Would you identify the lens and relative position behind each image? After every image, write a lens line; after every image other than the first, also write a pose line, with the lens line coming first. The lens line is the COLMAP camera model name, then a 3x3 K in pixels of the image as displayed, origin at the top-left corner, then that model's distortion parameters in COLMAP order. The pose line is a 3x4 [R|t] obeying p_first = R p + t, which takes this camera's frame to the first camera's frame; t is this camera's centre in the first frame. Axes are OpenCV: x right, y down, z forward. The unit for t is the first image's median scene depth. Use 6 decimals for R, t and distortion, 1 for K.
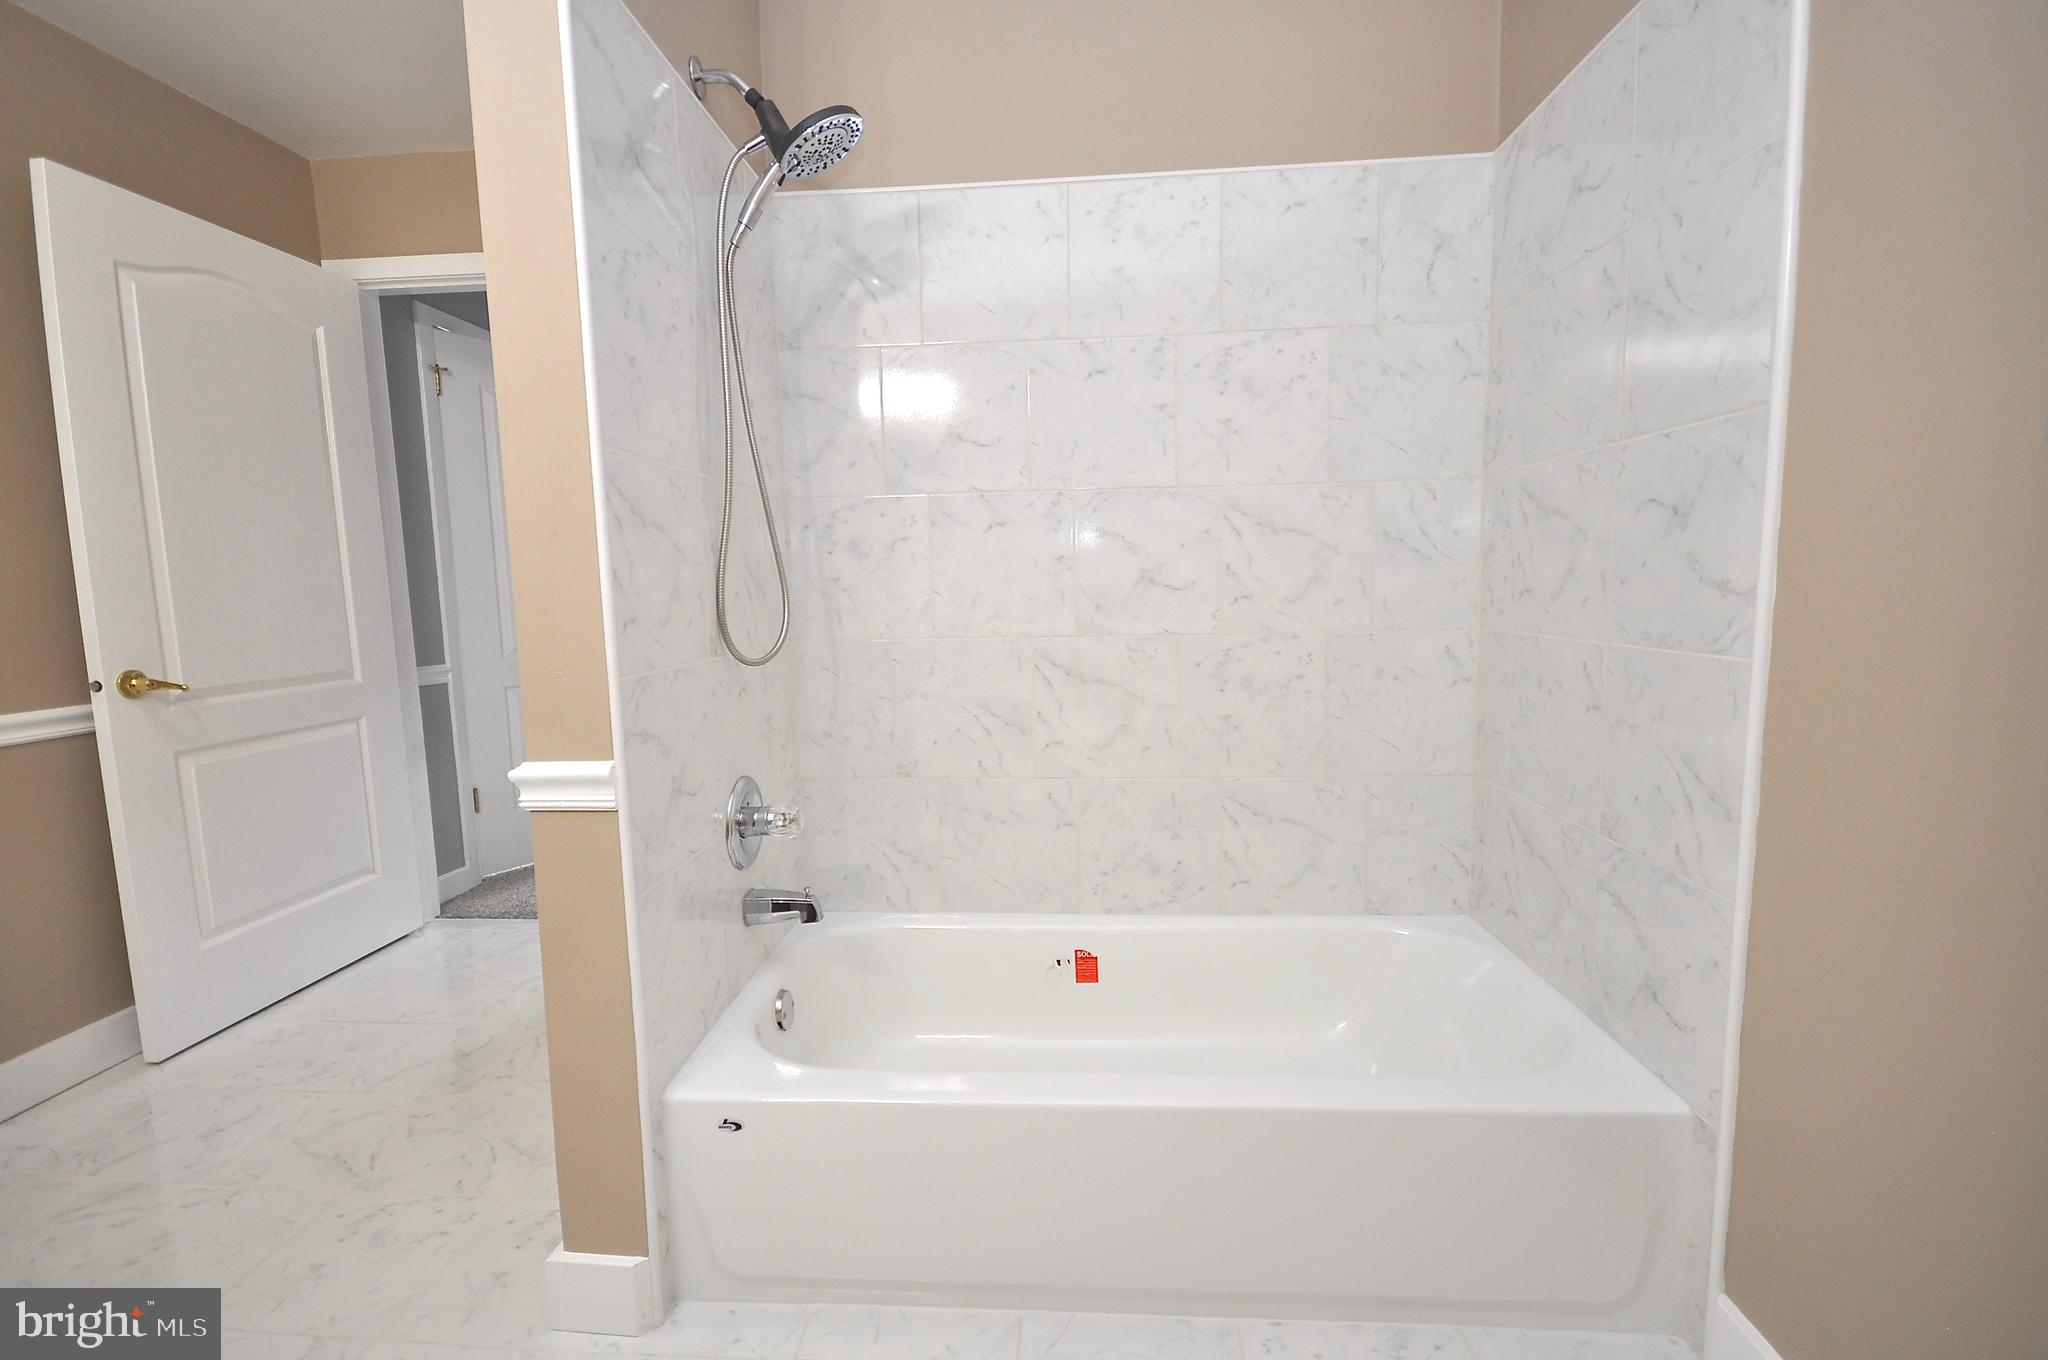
lens RADIAL K [[903.8, 0, 1024.8], [0, 903.8, 679.5], [0, 0, 1]] dist [0.005819, -0.005421]
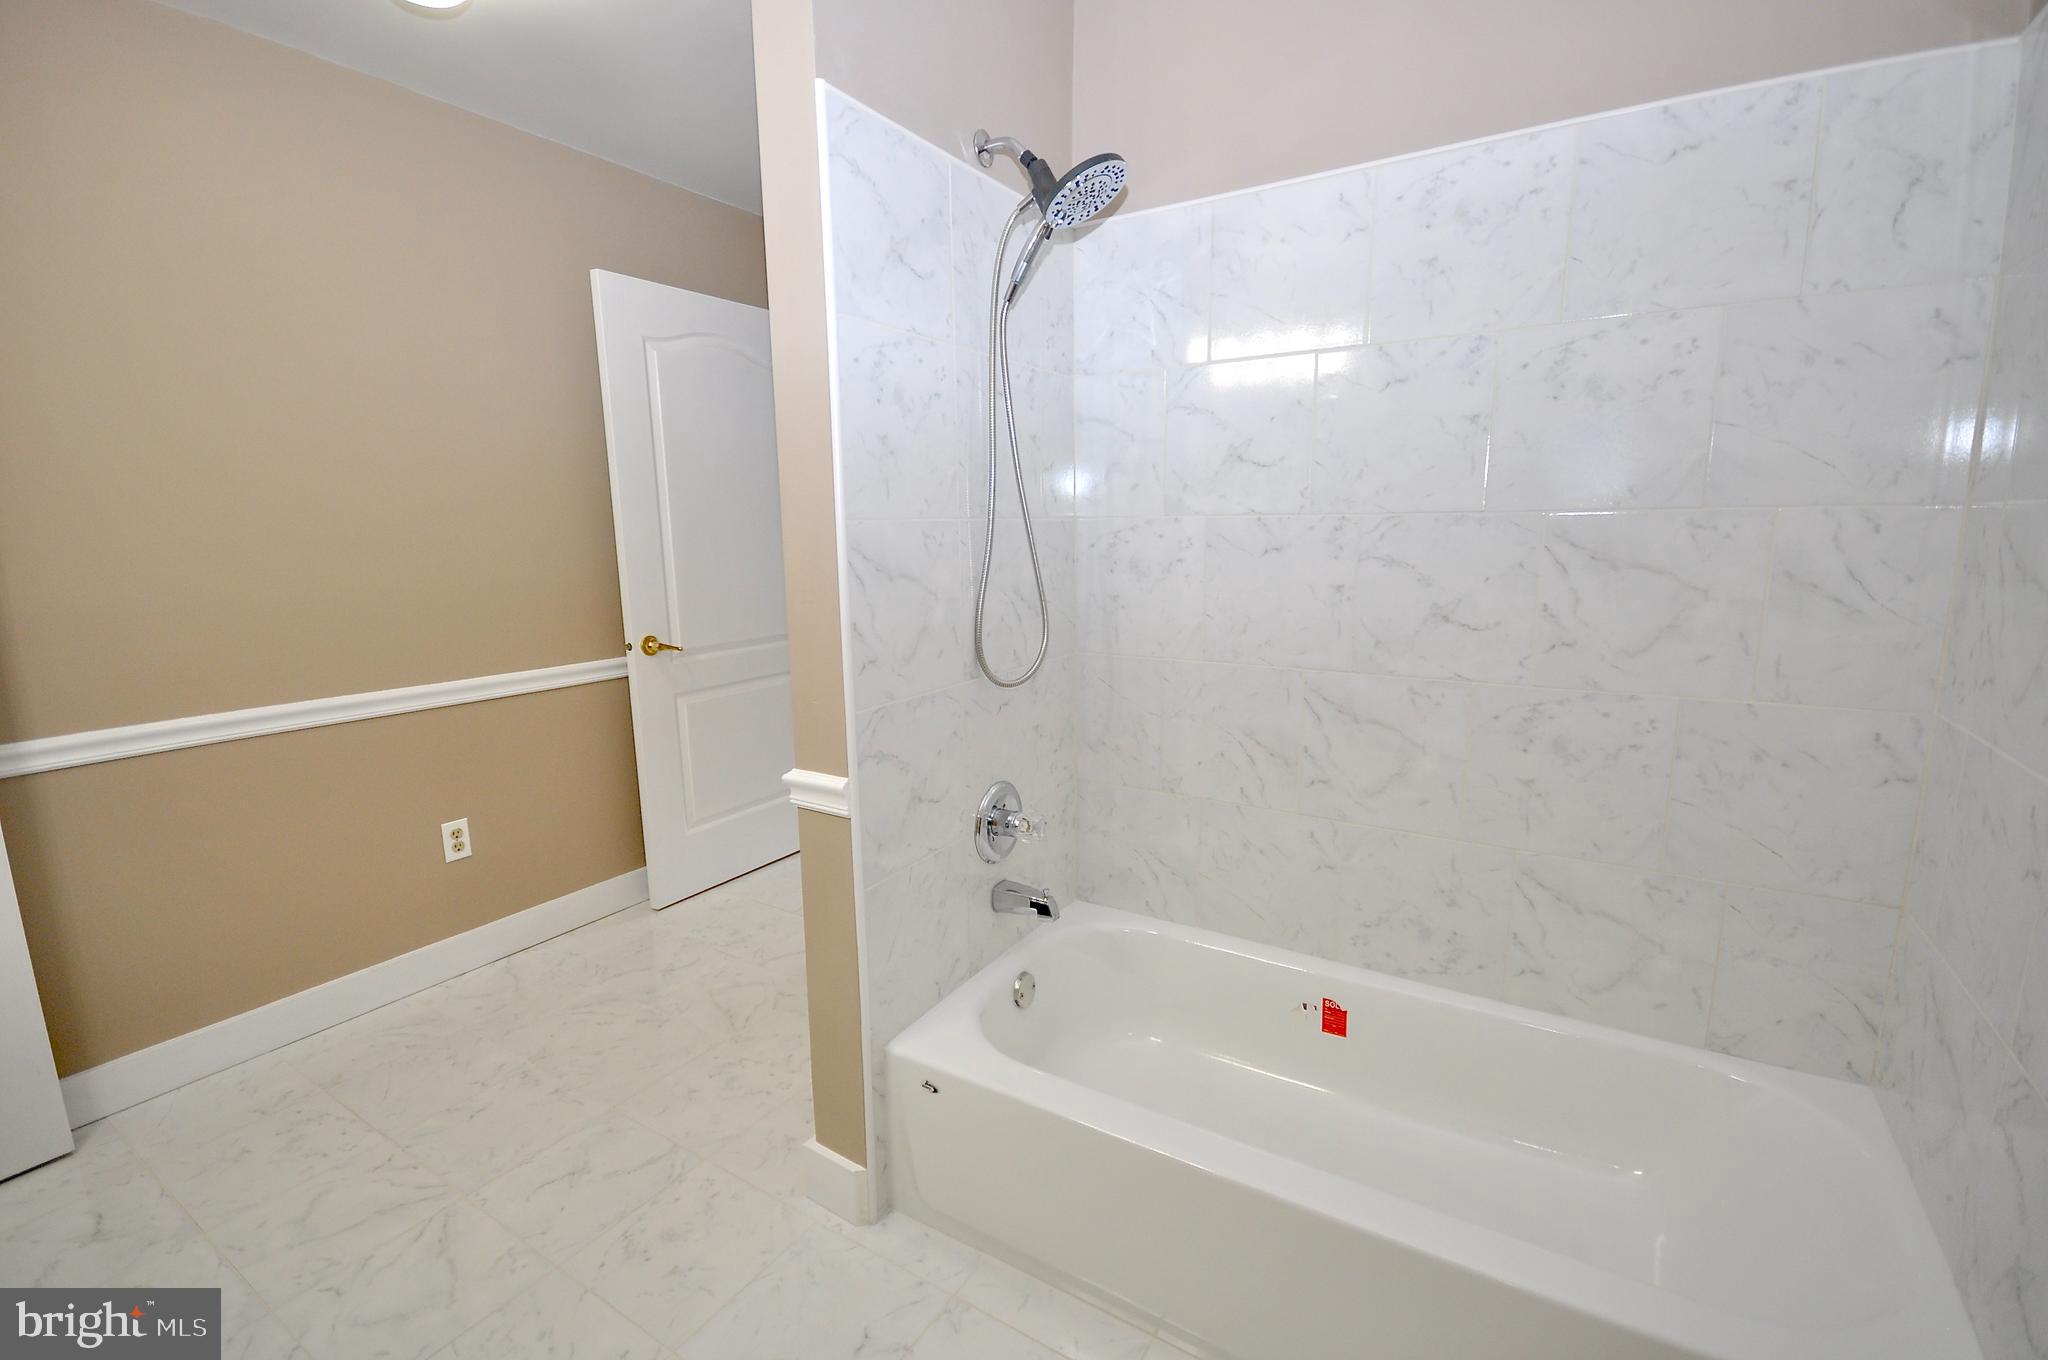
lens RADIAL K [[903.8, 0, 1009.7], [0, 903.8, 685.4], [0, 0, 1]] dist [0.005819, -0.005421]
pose [[0.879326, 0.093559, -0.466940, 0.188427], [-0.058394, 0.994295, 0.089258, -0.099558], [0.472627, -0.051220, 0.879773, 0.021631]]
